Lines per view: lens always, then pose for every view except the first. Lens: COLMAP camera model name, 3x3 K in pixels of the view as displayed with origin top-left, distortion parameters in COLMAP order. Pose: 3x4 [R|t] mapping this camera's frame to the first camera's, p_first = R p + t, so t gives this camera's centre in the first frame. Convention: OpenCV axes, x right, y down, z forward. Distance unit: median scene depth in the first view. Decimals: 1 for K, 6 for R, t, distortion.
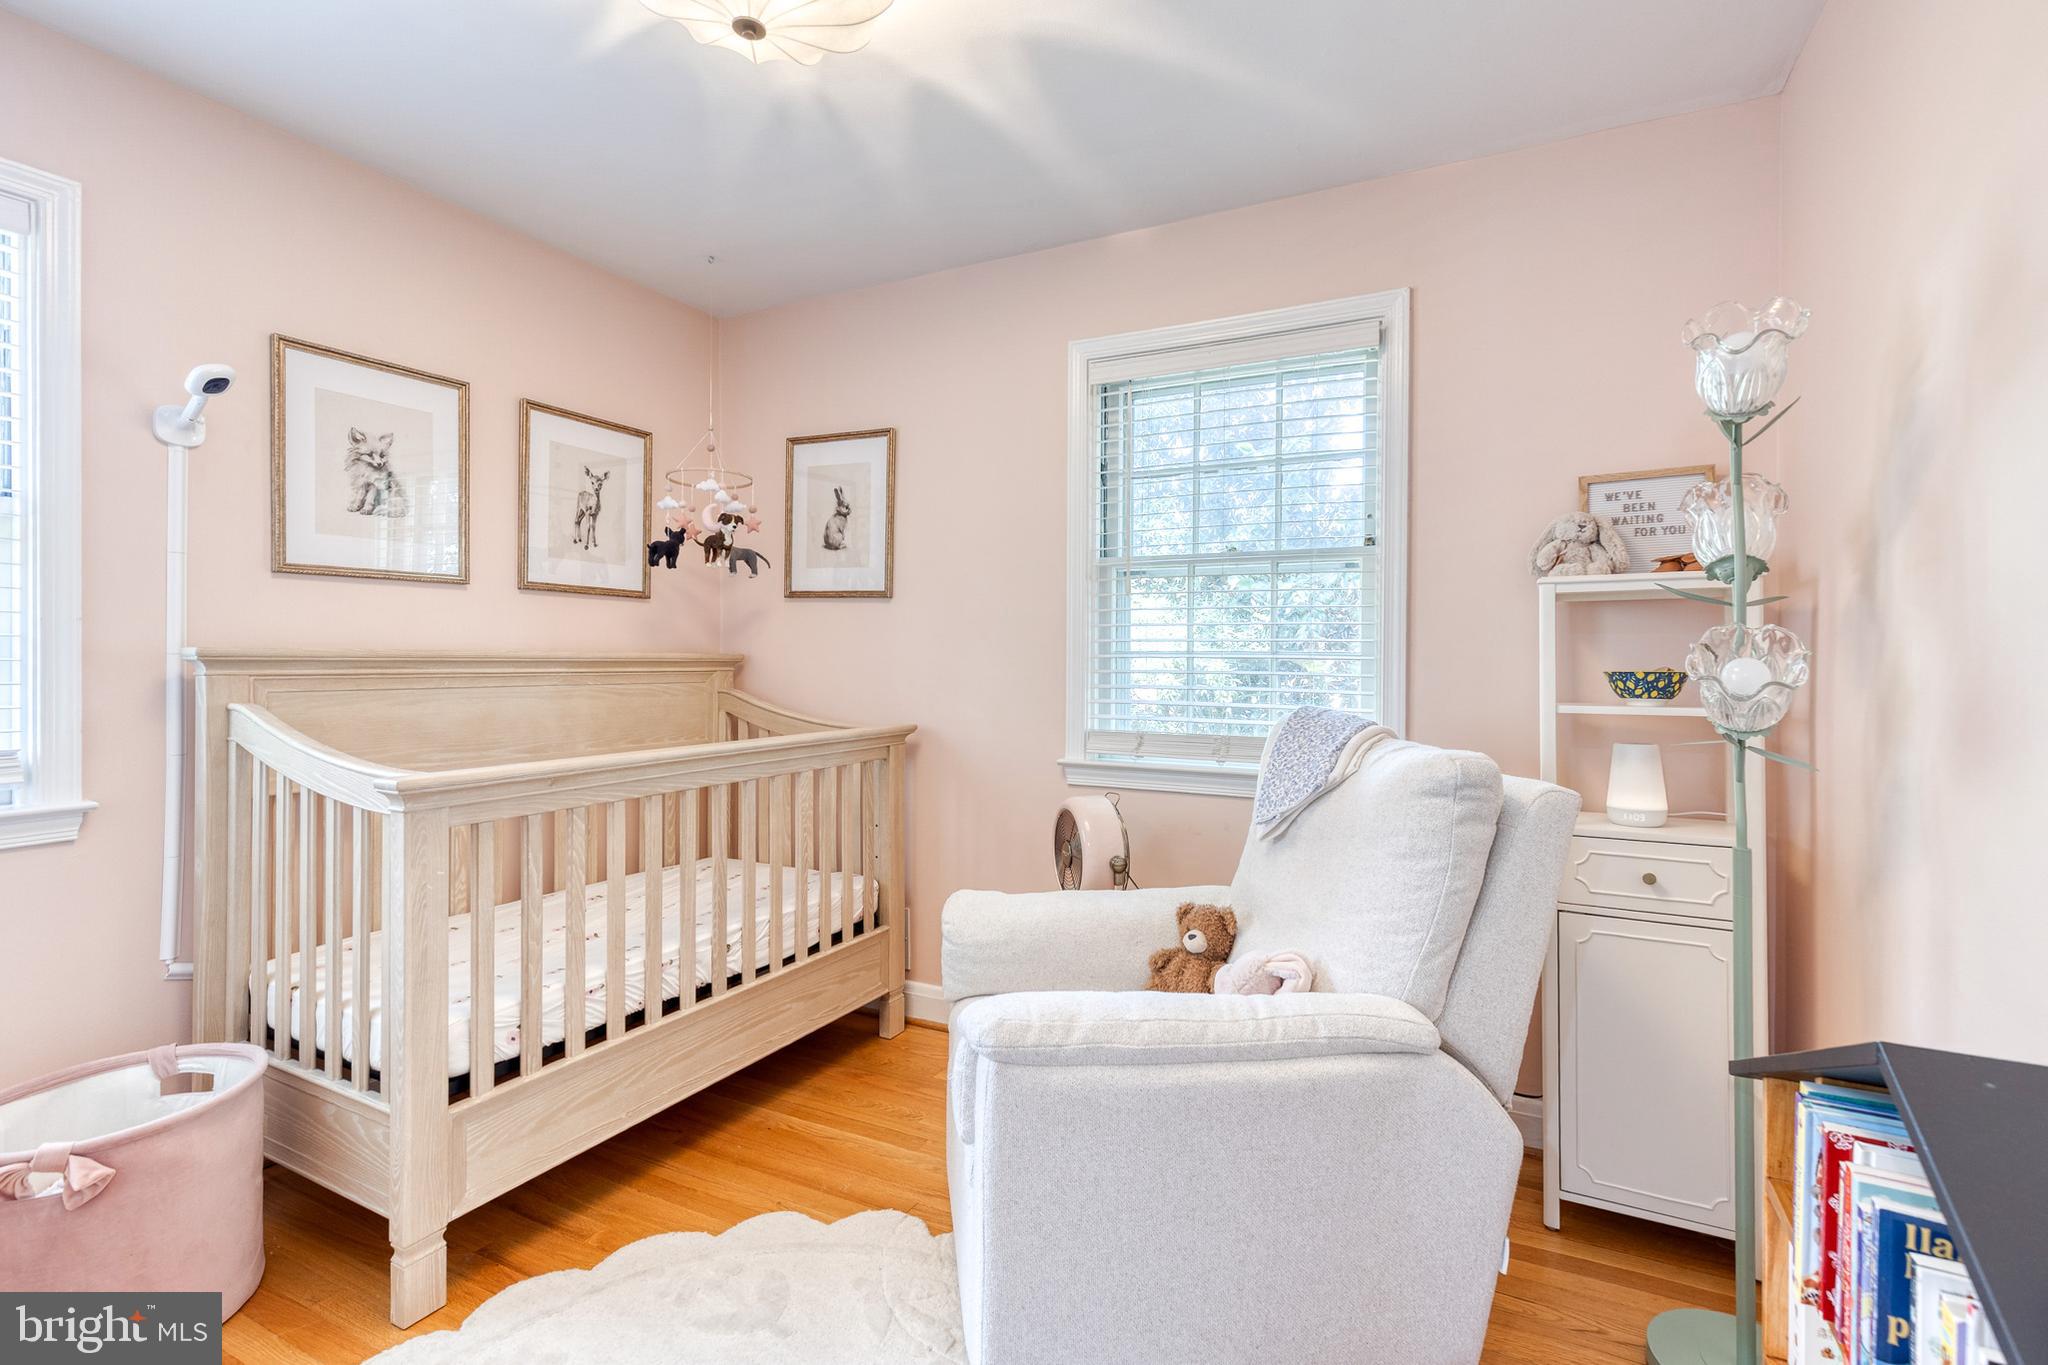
lens RADIAL K [[926.0, 0, 1032.1], [0, 926.0, 663.9], [0, 0, 1]] dist [0.011065, -0.001503]
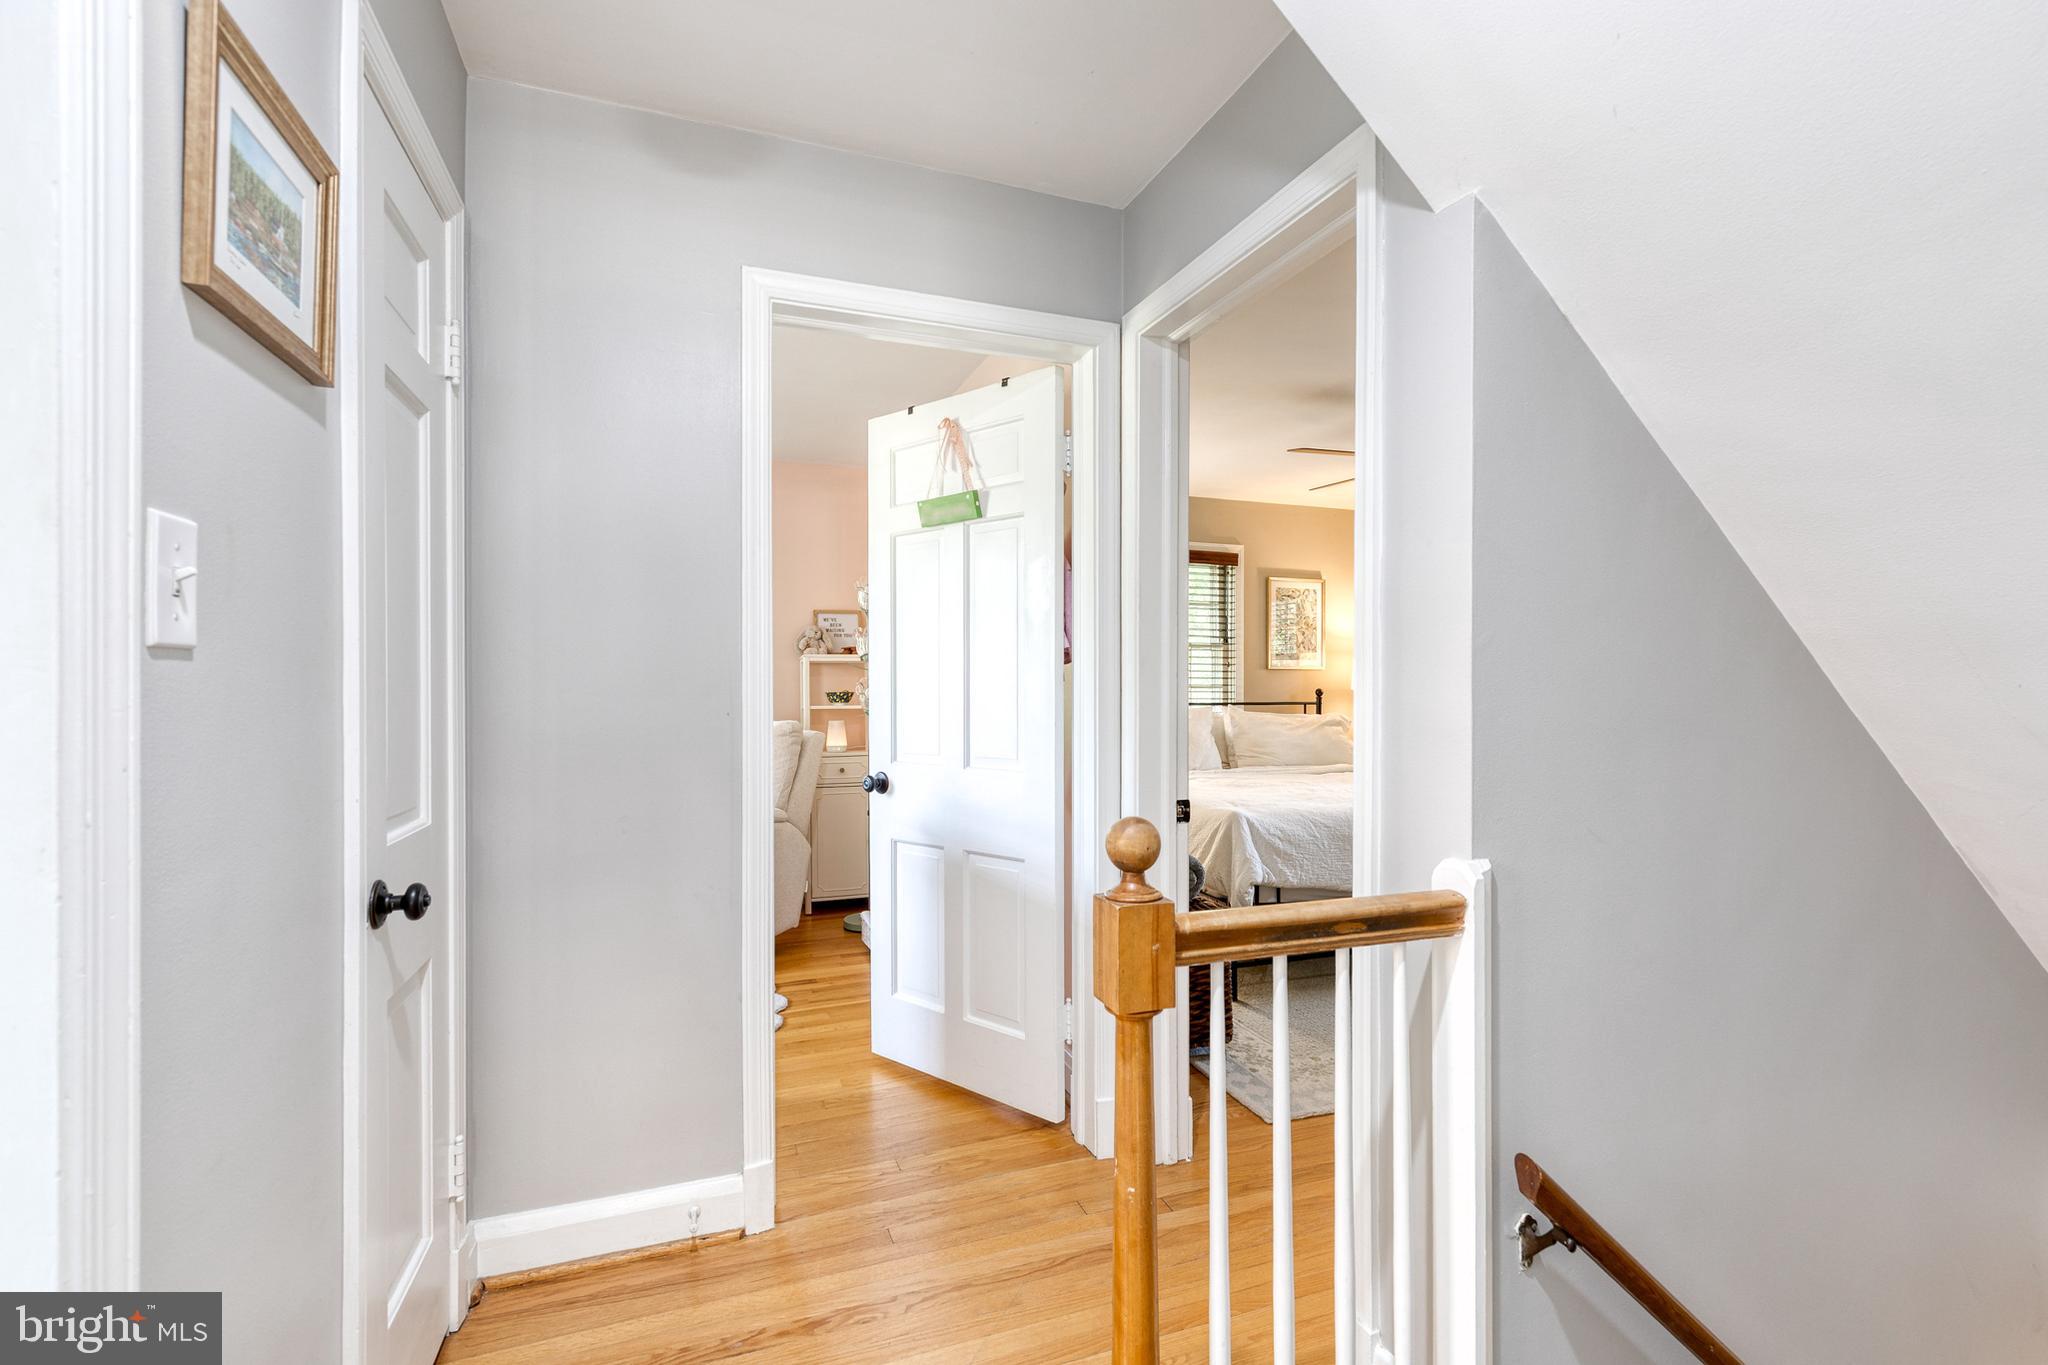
lens RADIAL K [[926.0, 0, 1032.3], [0, 926.0, 676.4], [0, 0, 1]] dist [0.011065, -0.001503]
pose [[0.688775, -0.005062, 0.724957, -0.824295], [0.009172, 0.999956, -0.001732, -0.026019], [-0.724917, 0.007842, 0.688792, -1.144511]]
